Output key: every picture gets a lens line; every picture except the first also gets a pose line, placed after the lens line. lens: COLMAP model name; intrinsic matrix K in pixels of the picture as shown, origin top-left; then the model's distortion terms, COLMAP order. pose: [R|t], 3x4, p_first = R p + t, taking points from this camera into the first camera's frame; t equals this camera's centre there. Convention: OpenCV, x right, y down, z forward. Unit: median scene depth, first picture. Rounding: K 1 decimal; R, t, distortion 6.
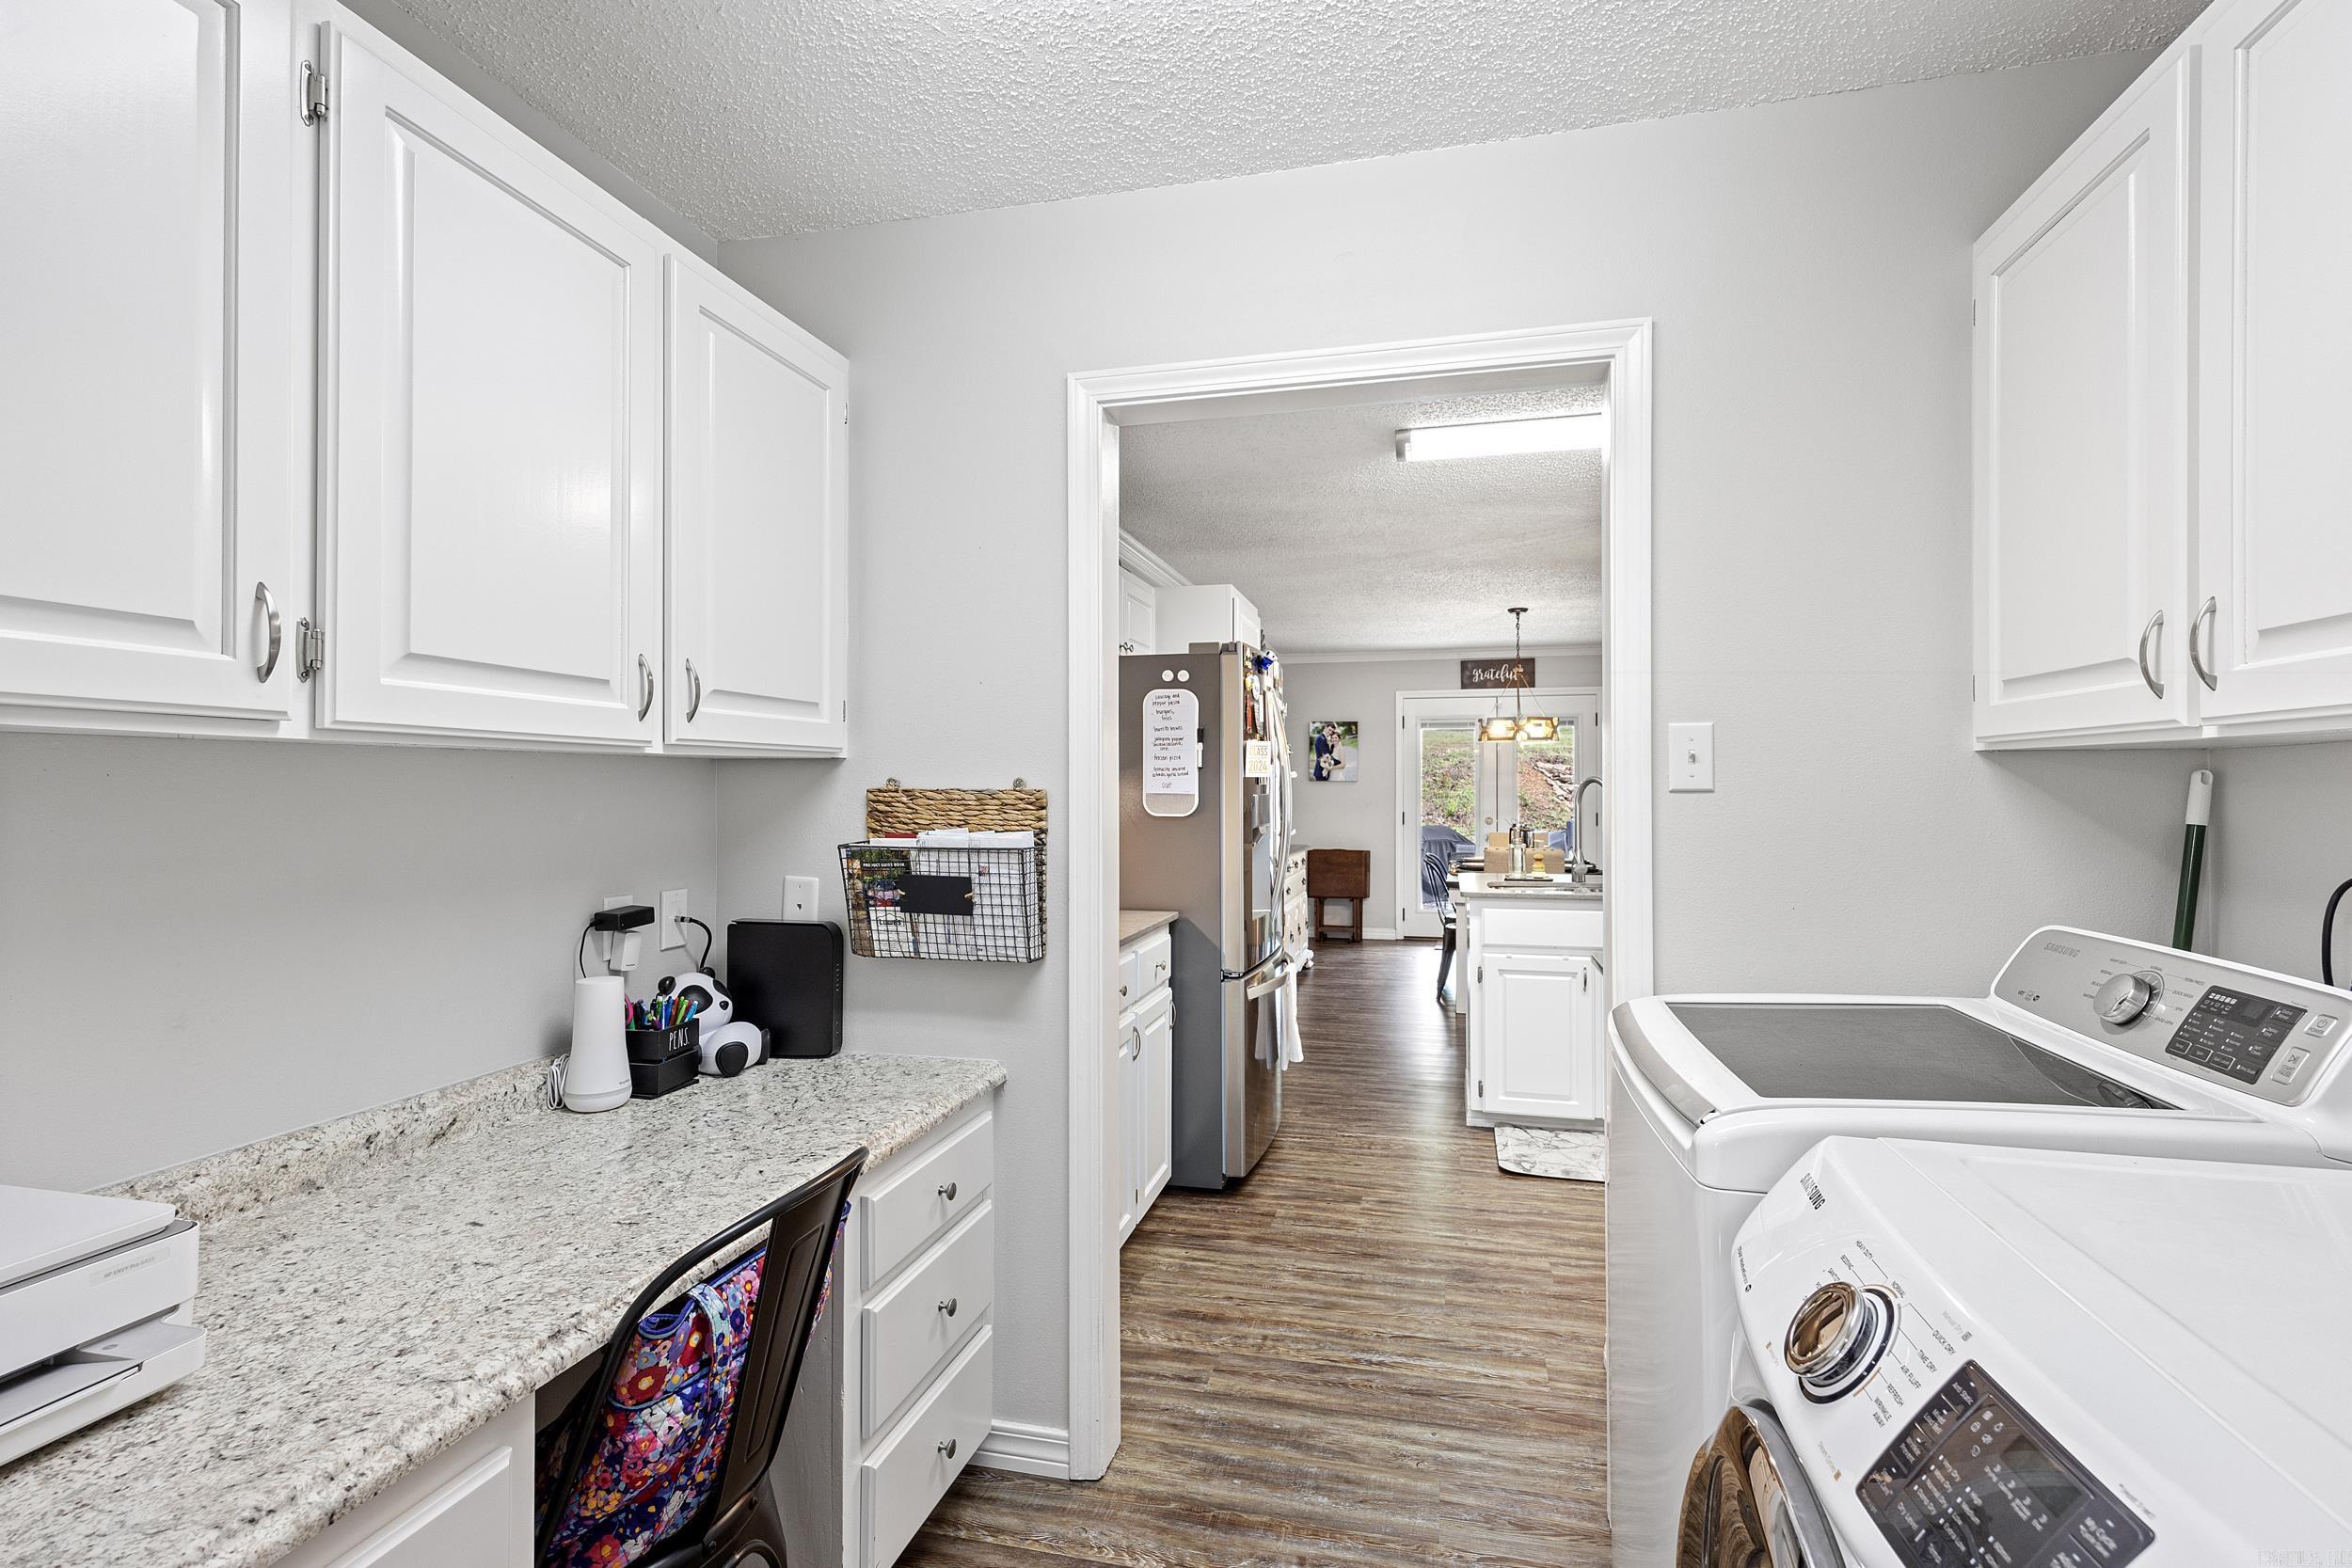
lens RADIAL K [[1080.0, 0, 1170.4], [0, 1080.0, 782.6], [0, 0, 1]] dist [-0.006113, -0.000035]
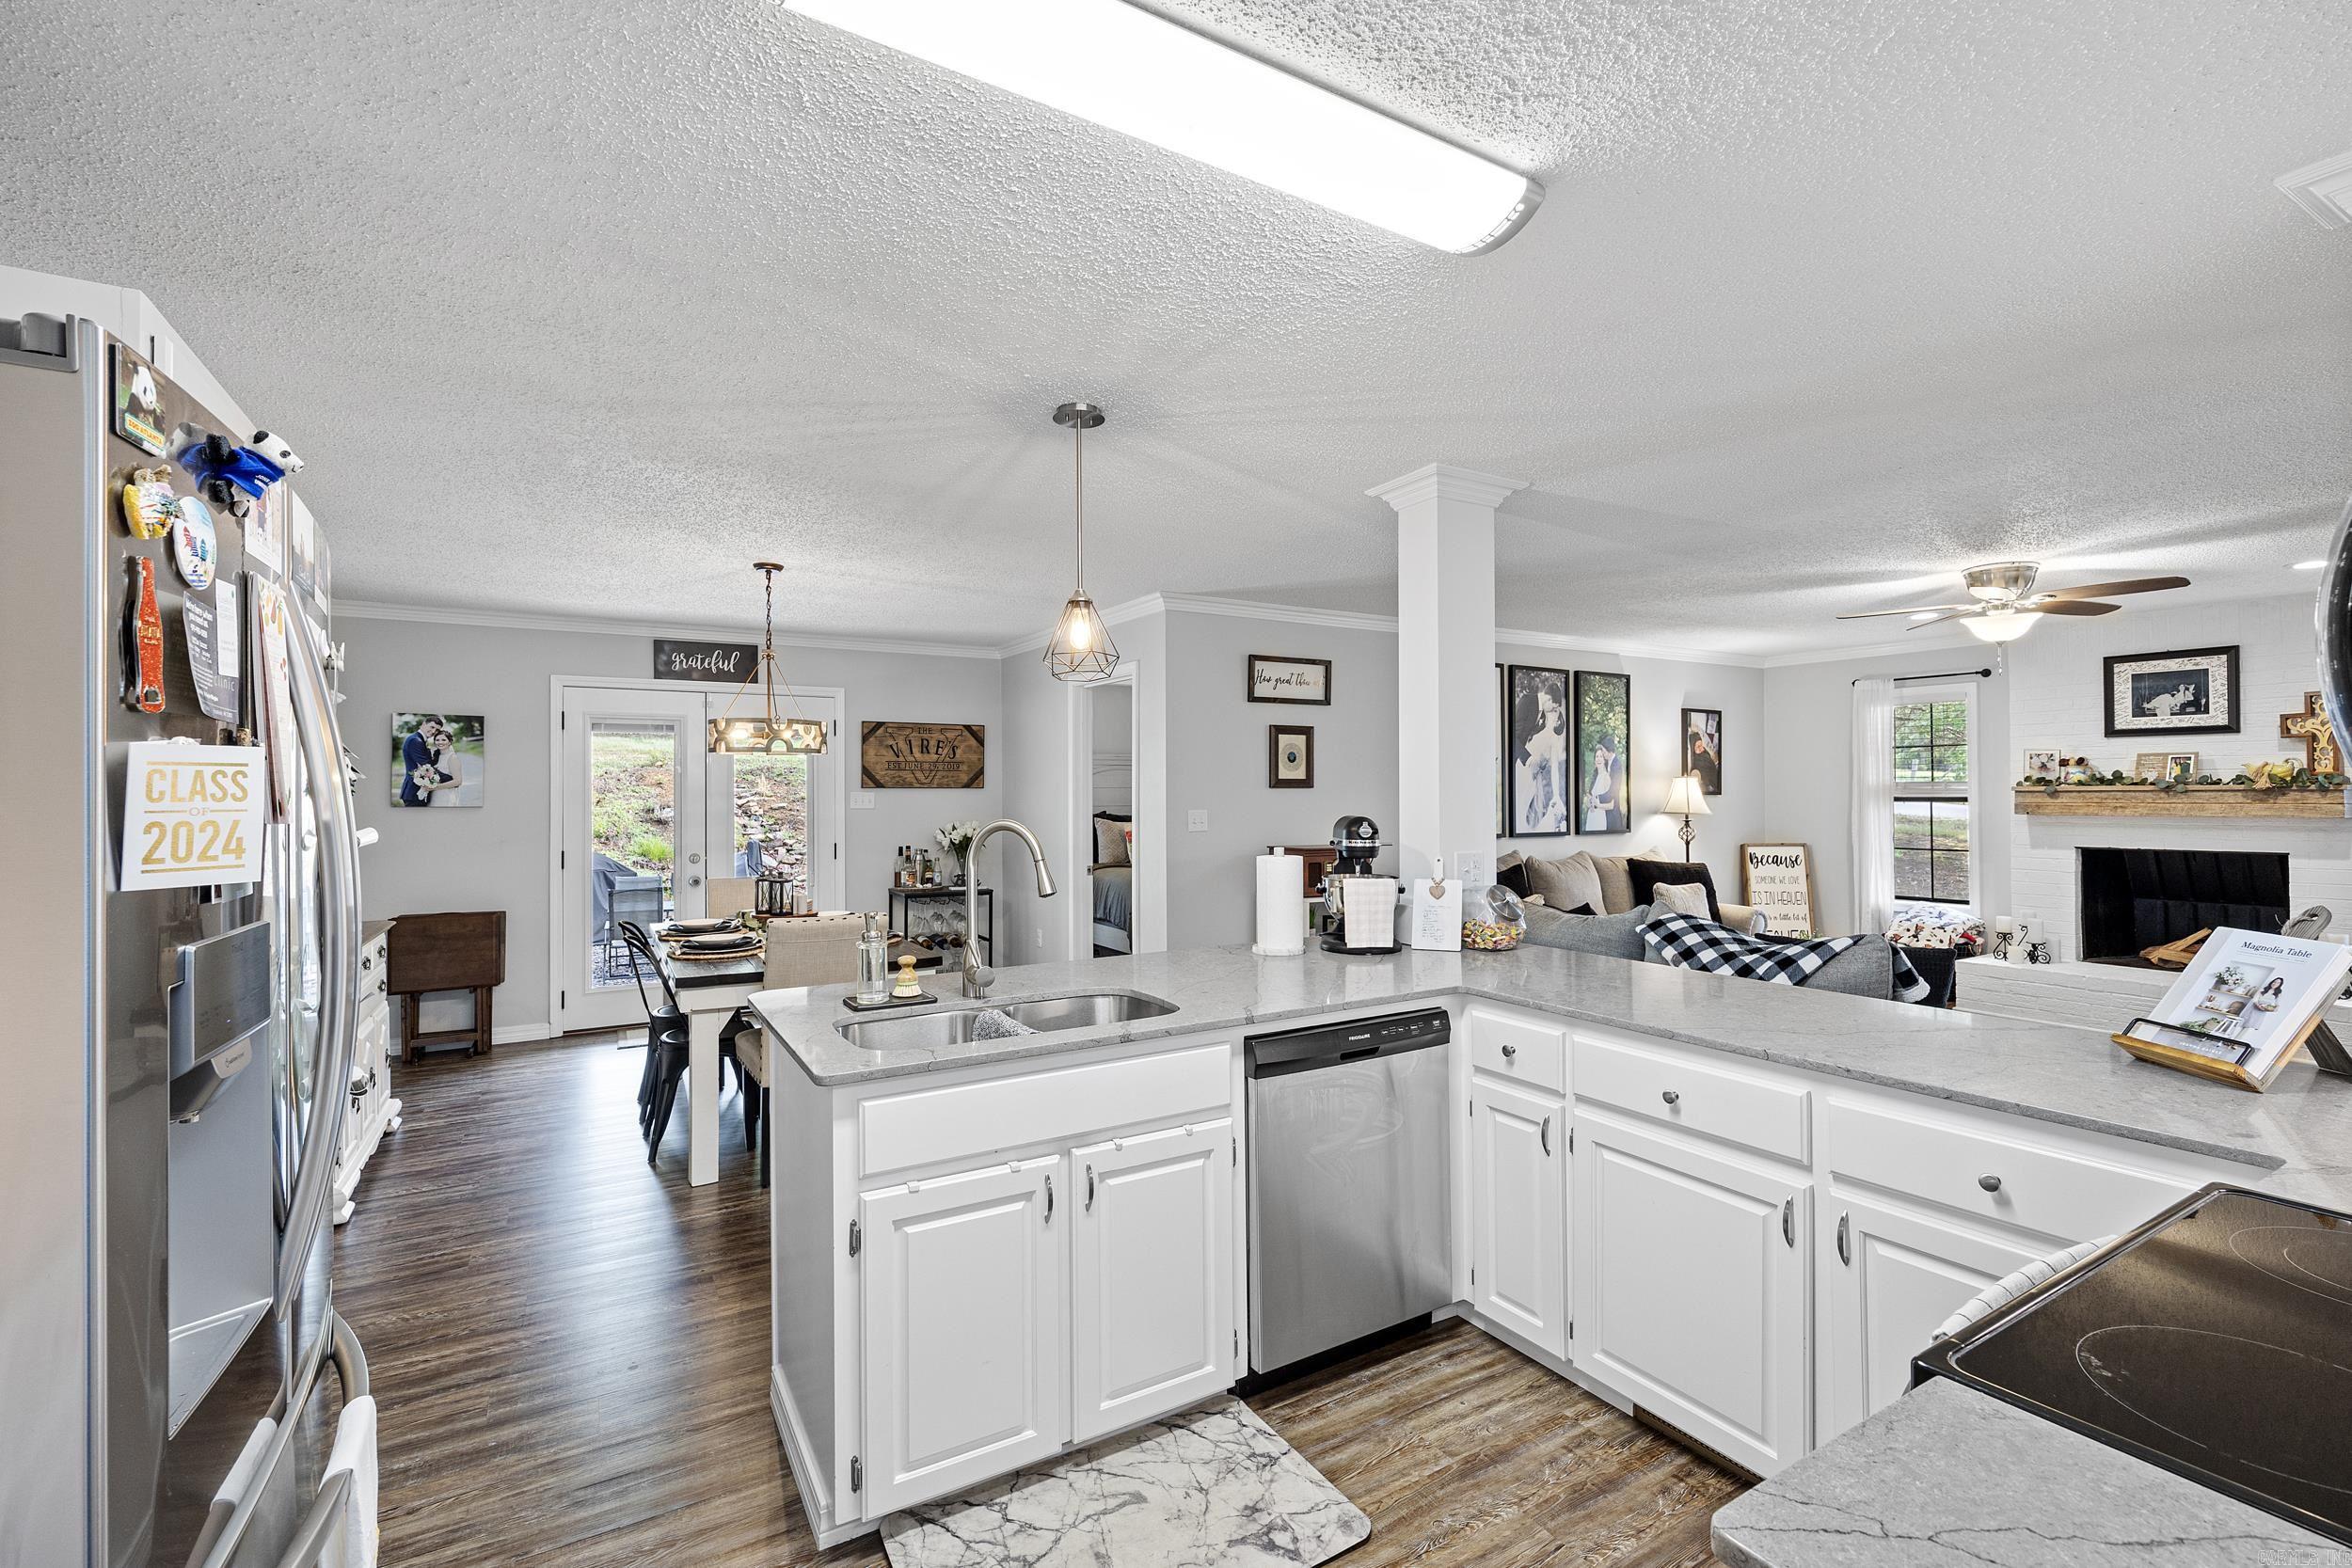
lens RADIAL K [[1016.2, 0, 1183.9], [0, 1016.2, 781.2], [0, 0, 1]] dist [-0.003061, -0.002220]
pose [[0.698342, 0.004966, 0.715747, 0.029807], [0.001979, 0.999959, -0.008869, -0.010852], [-0.715761, 0.007610, 0.698303, 0.270985]]
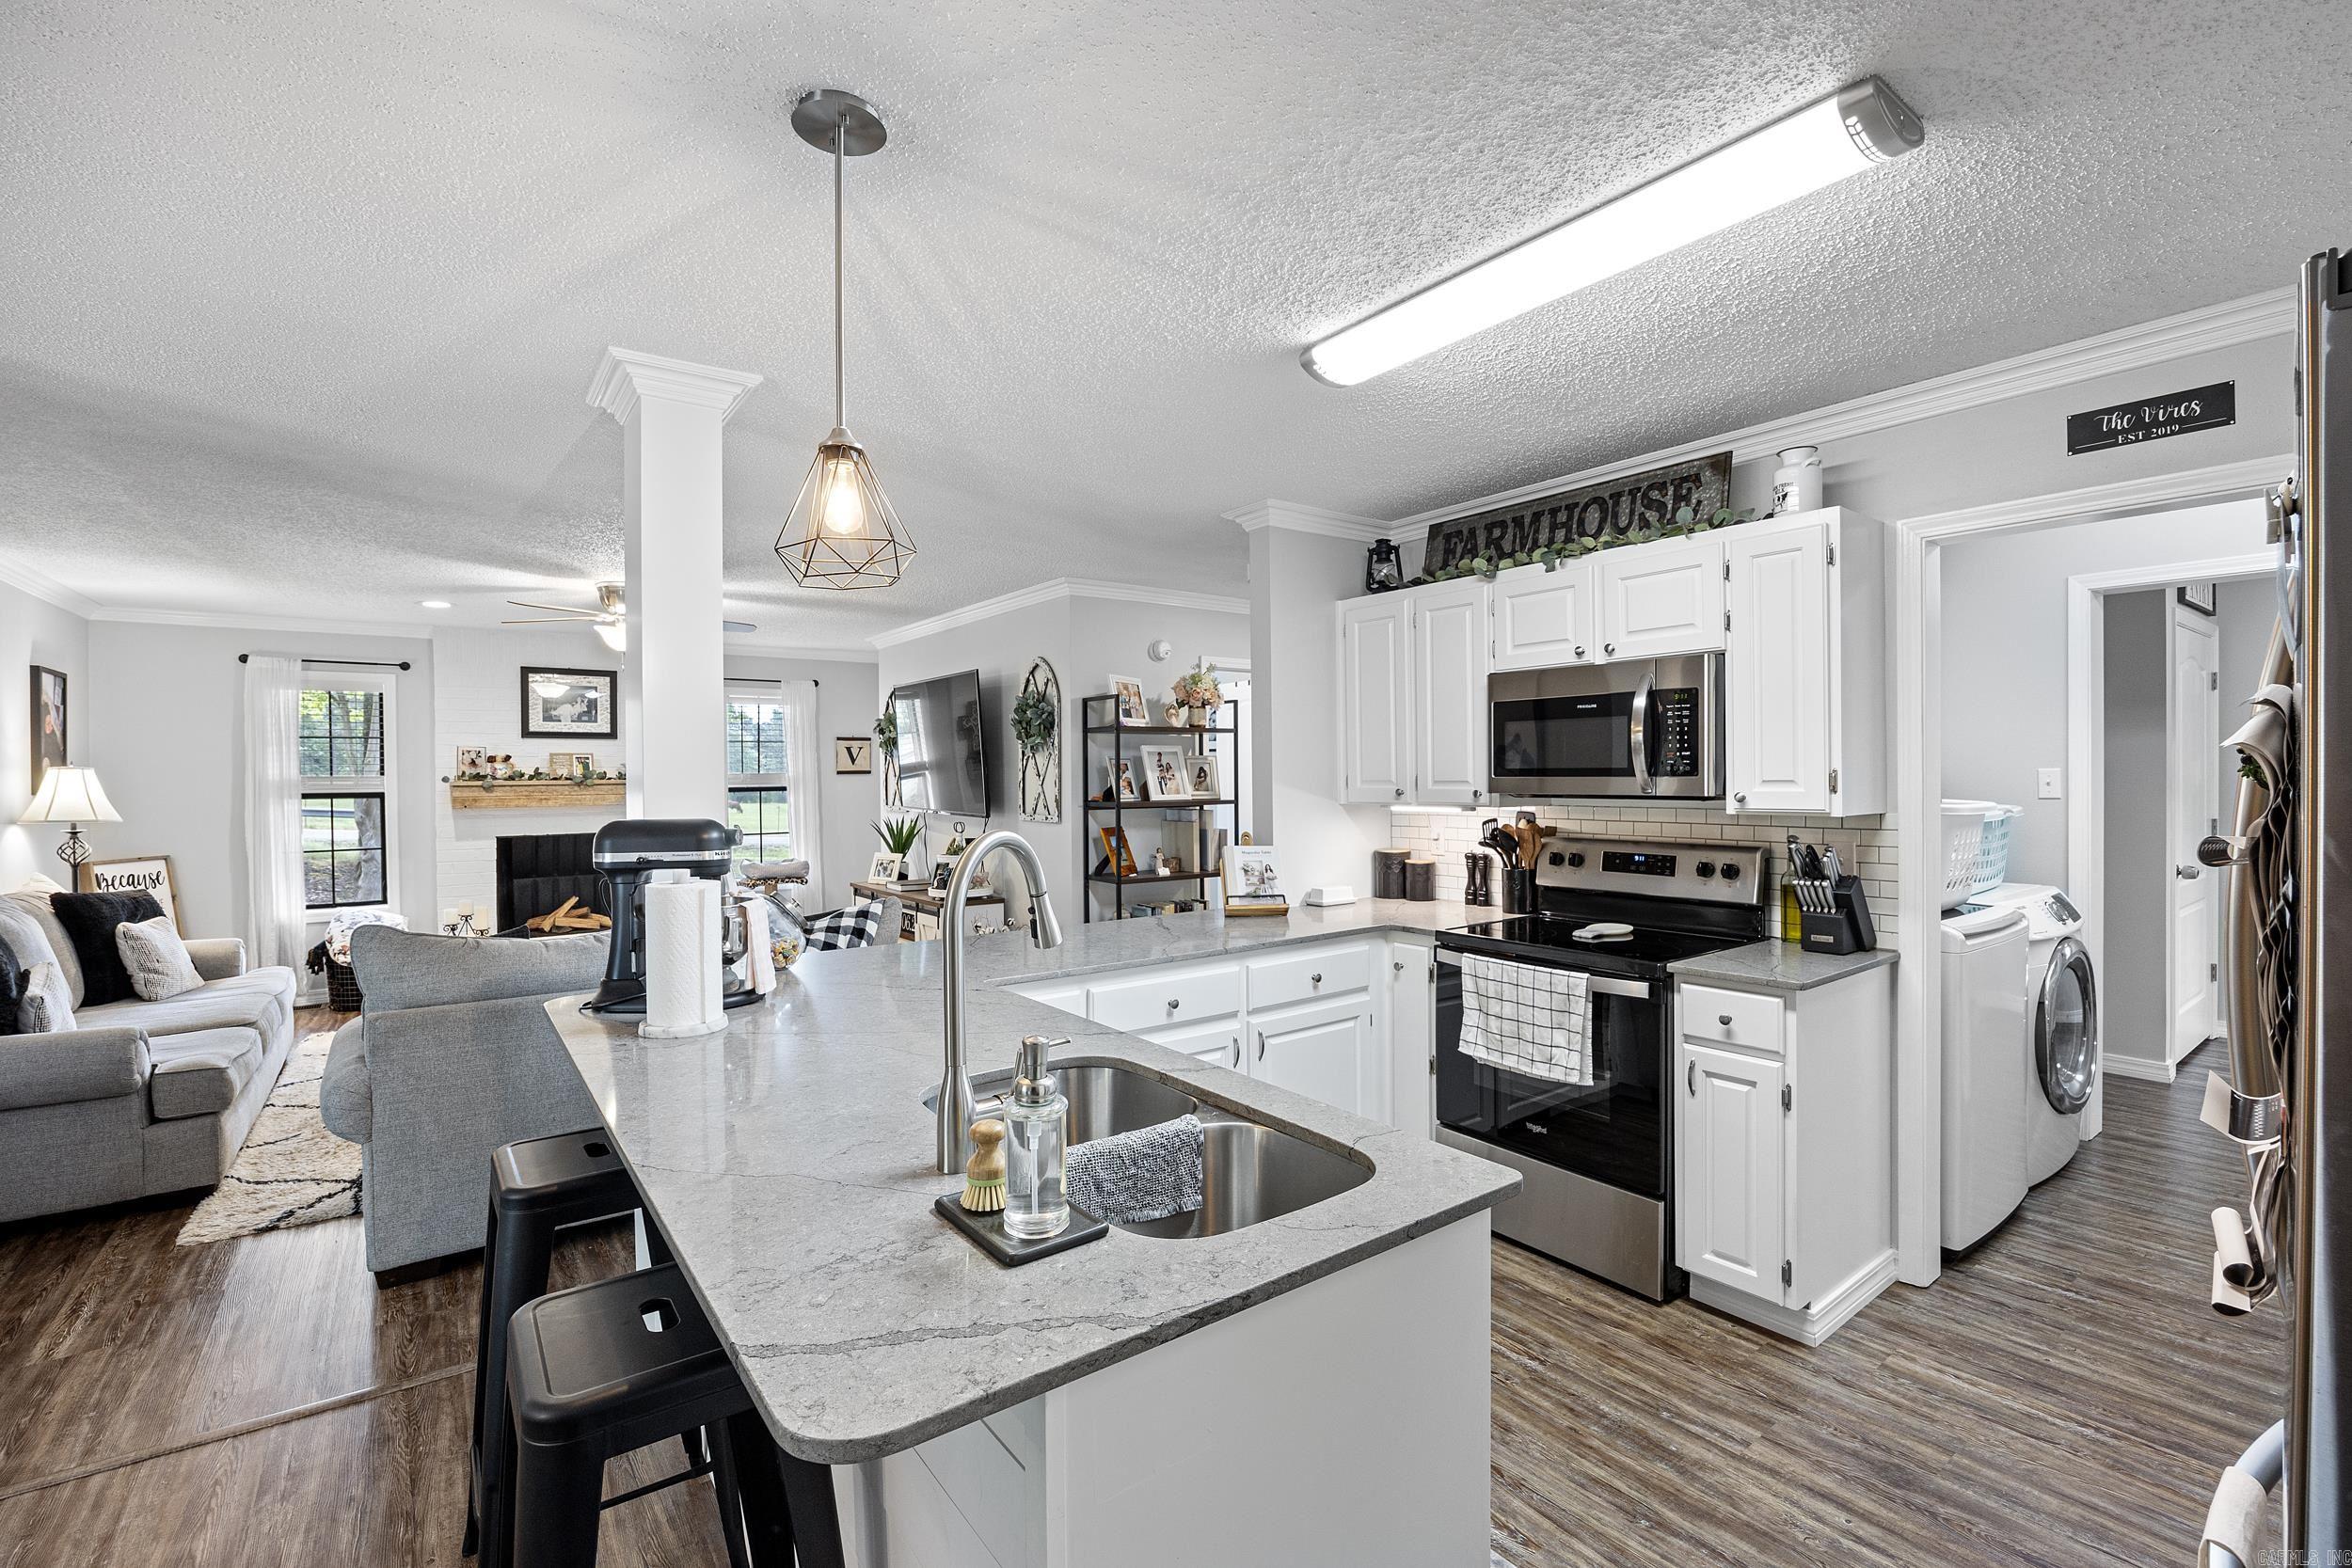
lens RADIAL K [[1016.2, 0, 1206.9], [0, 1016.2, 781.7], [0, 0, 1]] dist [-0.003061, -0.002220]
pose [[-0.785192, 0.003057, 0.619244, 0.068714], [0.006891, 0.999969, 0.003802, -0.011247], [-0.619214, 0.007252, -0.785189, 0.600980]]
